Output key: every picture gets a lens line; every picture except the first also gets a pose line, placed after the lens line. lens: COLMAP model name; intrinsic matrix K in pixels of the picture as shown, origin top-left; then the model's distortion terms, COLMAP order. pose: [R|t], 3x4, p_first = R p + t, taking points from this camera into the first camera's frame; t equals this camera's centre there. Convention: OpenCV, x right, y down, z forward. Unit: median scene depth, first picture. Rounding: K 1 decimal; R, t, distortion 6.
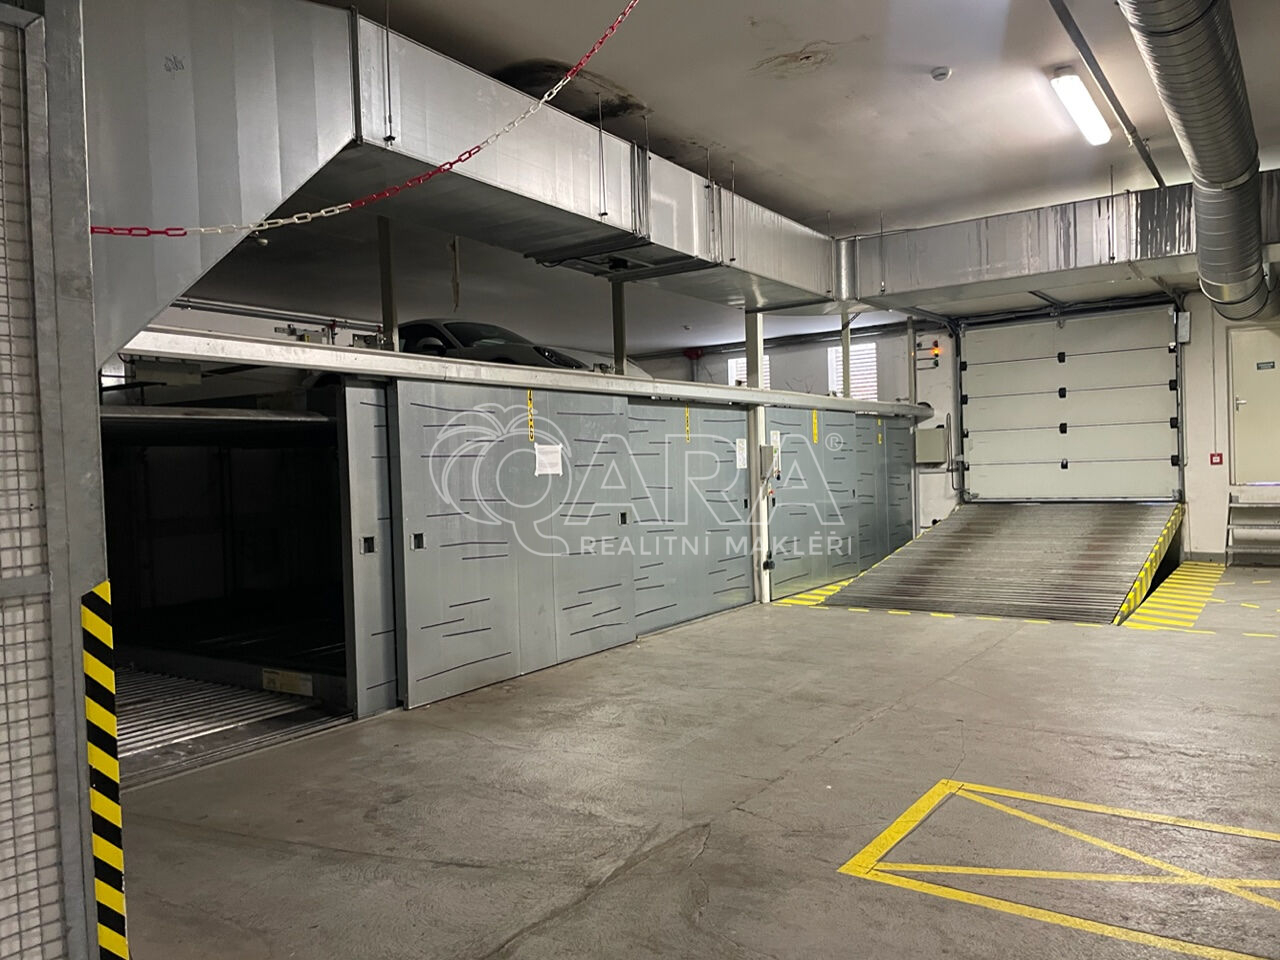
lens RADIAL K [[958.7, 0, 641.7], [0, 958.7, 477.4], [0, 0, 1]] dist [0.043416, -0.035941]
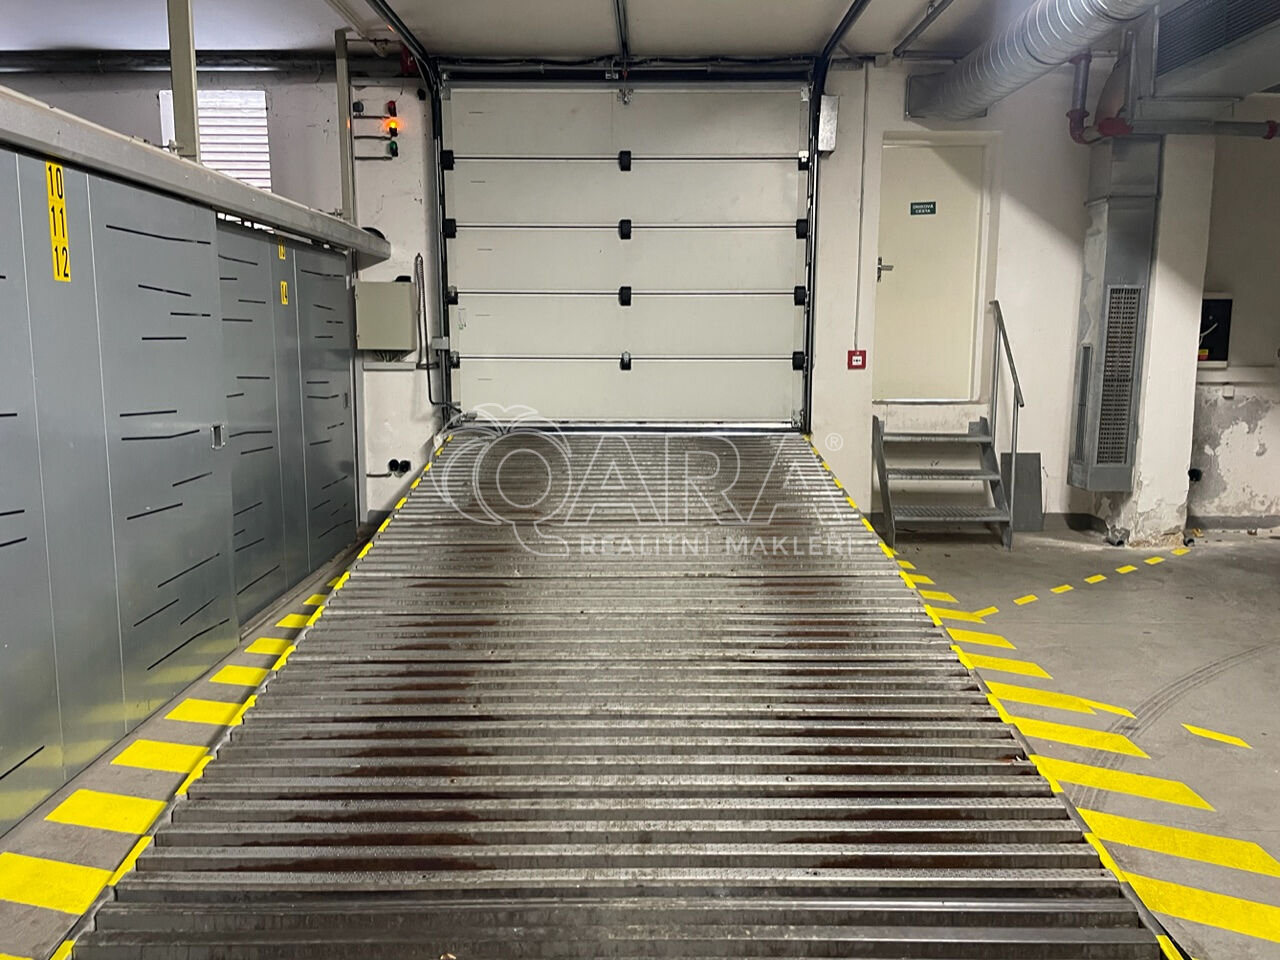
lens RADIAL K [[958.7, 0, 634.1], [0, 958.7, 485.1], [0, 0, 1]] dist [0.043416, -0.035941]
pose [[0.826896, -0.052383, 0.559910, 0.121848], [-0.024302, 0.991393, 0.128641, -0.013442], [-0.561830, -0.119980, 0.818506, 0.508331]]
